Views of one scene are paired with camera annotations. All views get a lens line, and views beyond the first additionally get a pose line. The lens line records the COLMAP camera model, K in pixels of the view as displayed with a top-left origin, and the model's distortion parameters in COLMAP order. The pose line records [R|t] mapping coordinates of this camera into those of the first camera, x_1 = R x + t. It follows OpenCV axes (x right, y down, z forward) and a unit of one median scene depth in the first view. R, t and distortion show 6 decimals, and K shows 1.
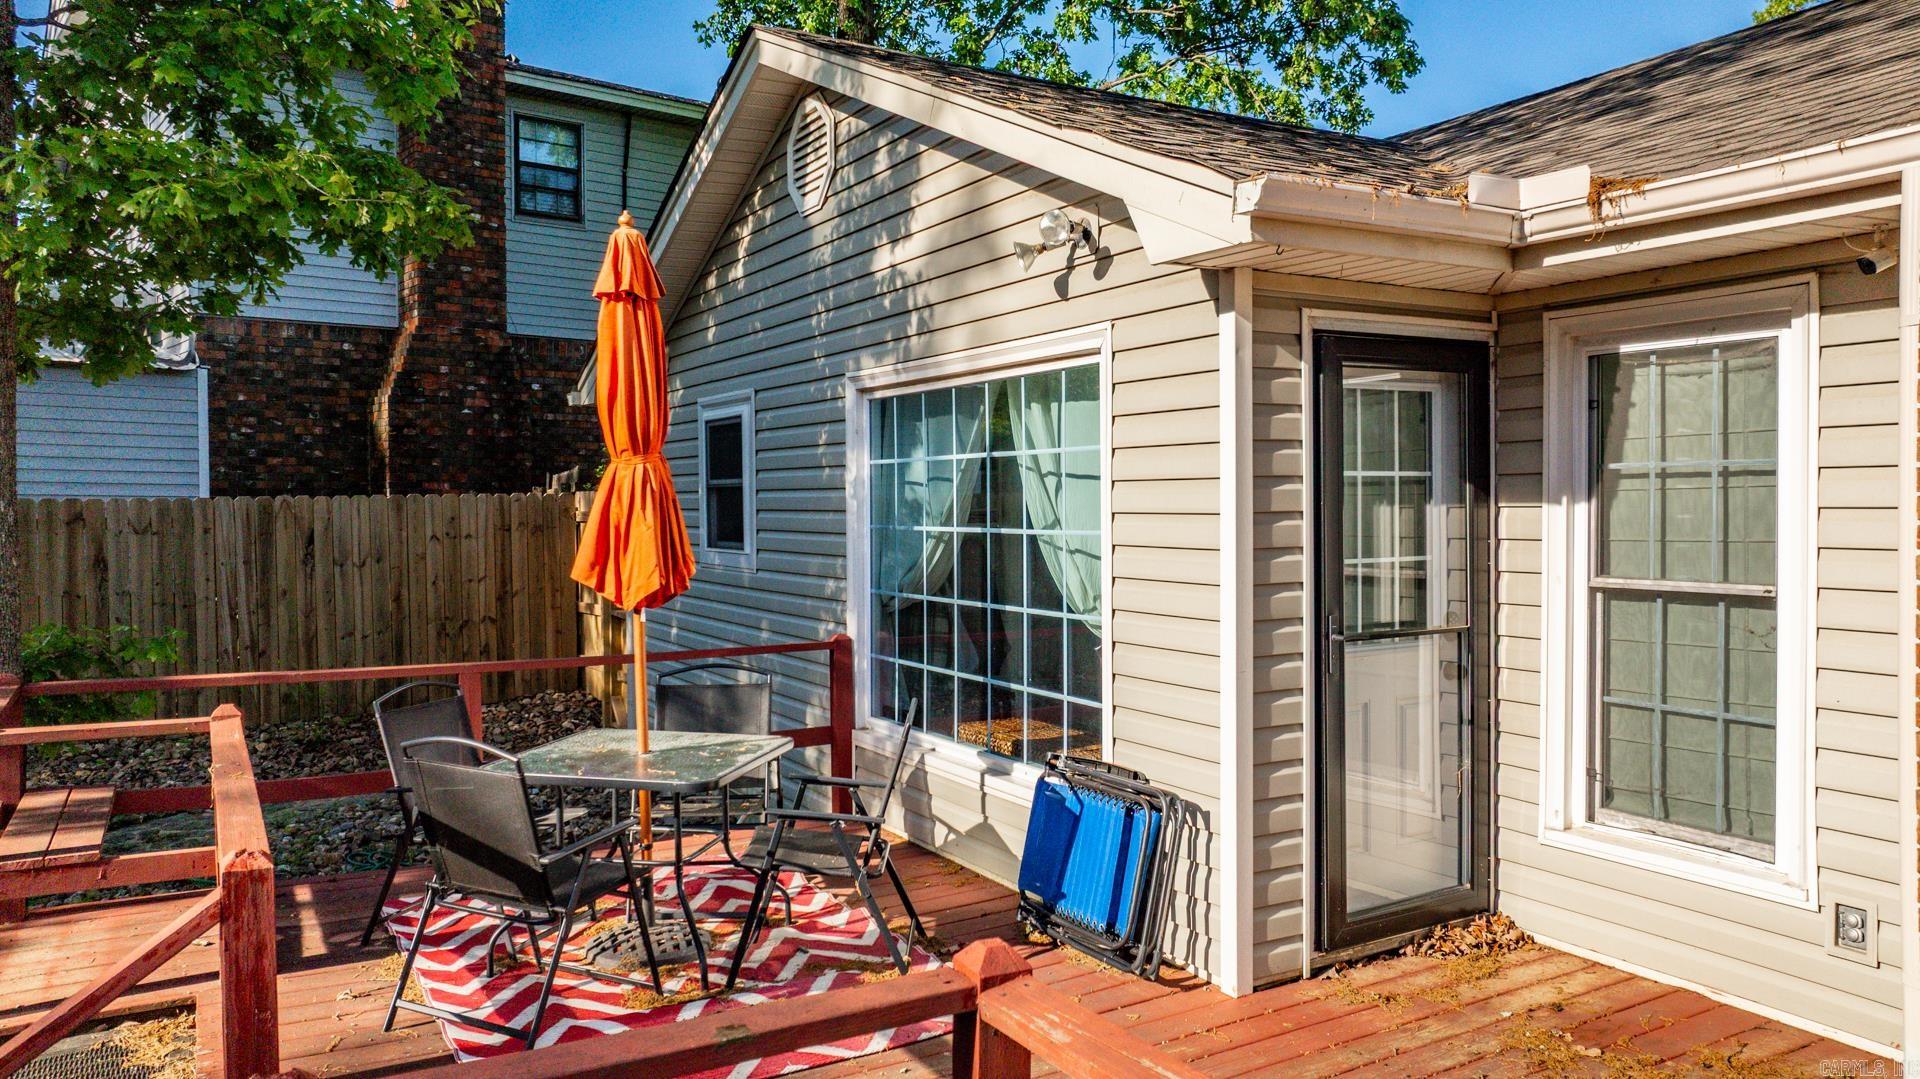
lens RADIAL K [[1350.2, 0, 959.8], [0, 1350.2, 542.3], [0, 0, 1]] dist [-0.028931, 0.004125]
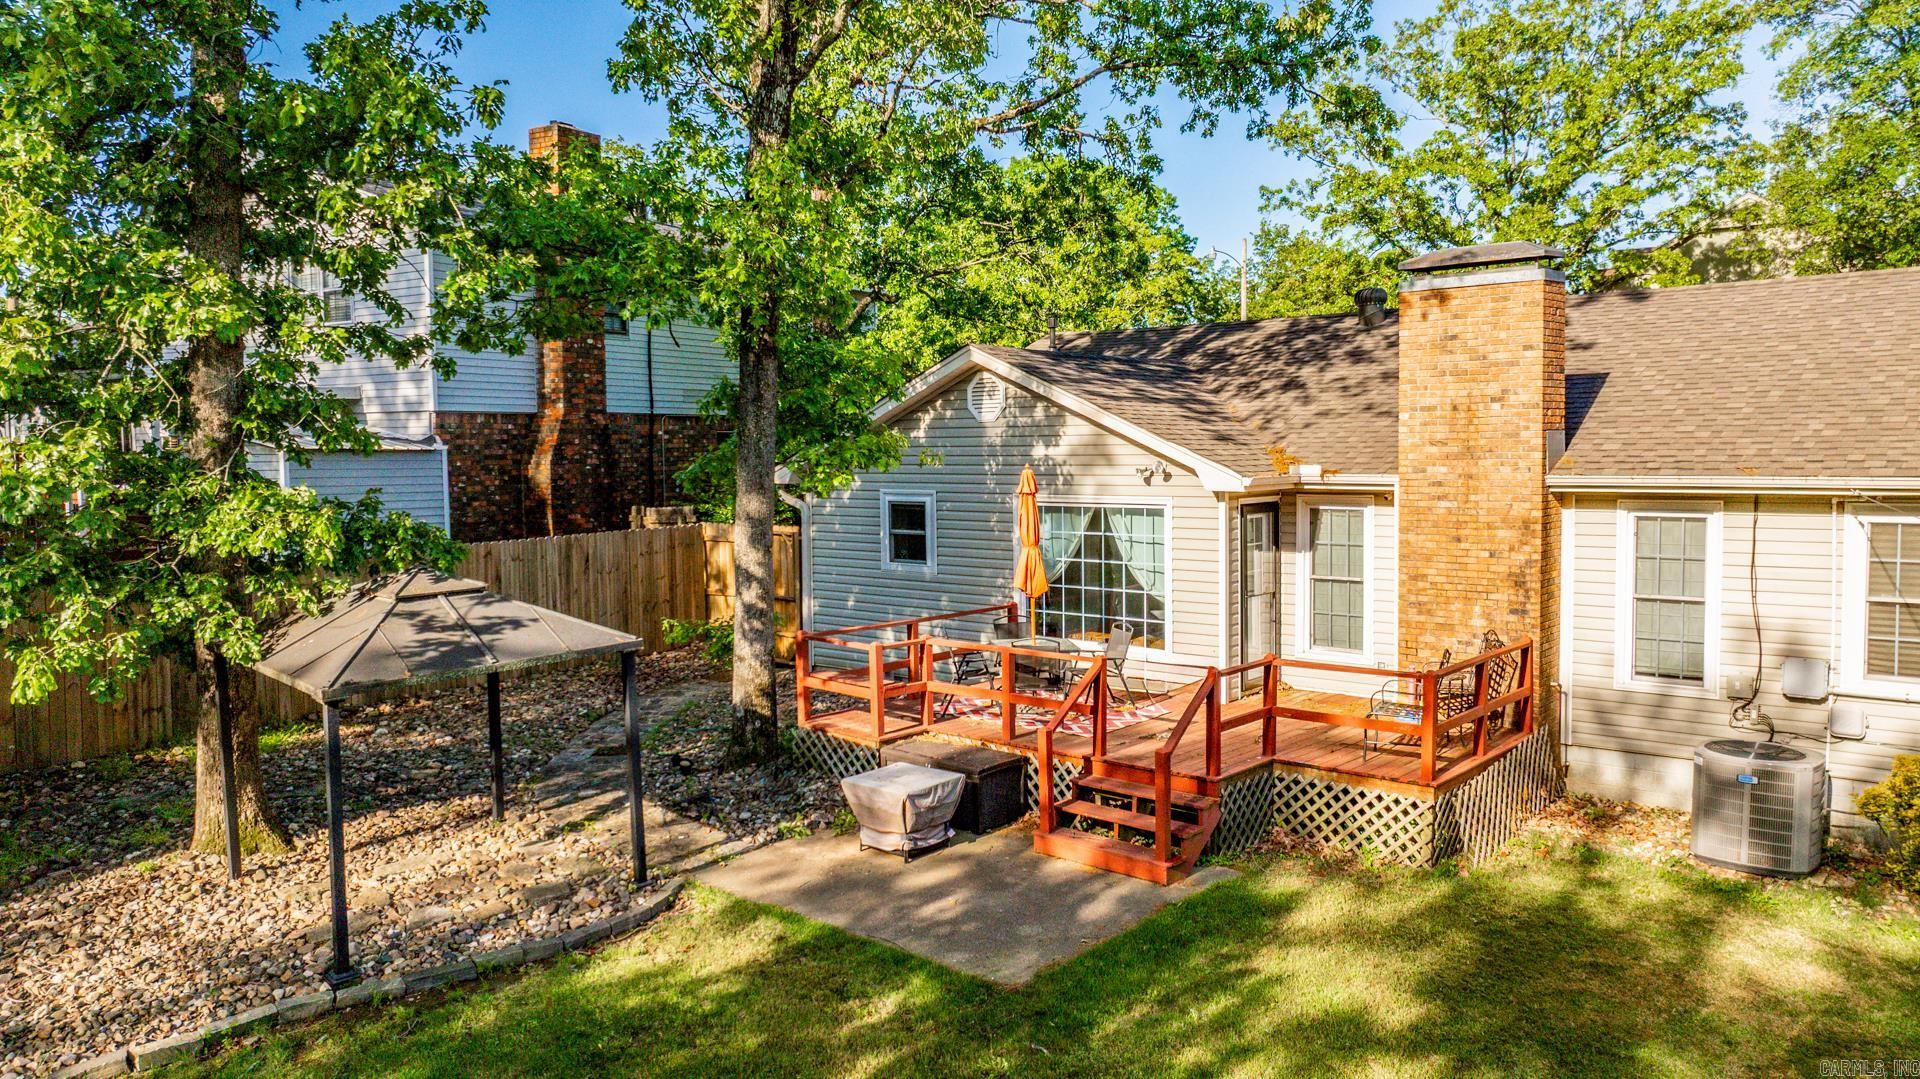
lens RADIAL K [[1350.2, 0, 960.4], [0, 1350.2, 534.8], [0, 0, 1]] dist [-0.028931, 0.004125]
pose [[0.944078, -0.030104, 0.328344, -1.114225], [0.018136, 0.999057, 0.039454, -0.170914], [-0.329222, -0.031293, 0.943734, -1.434704]]
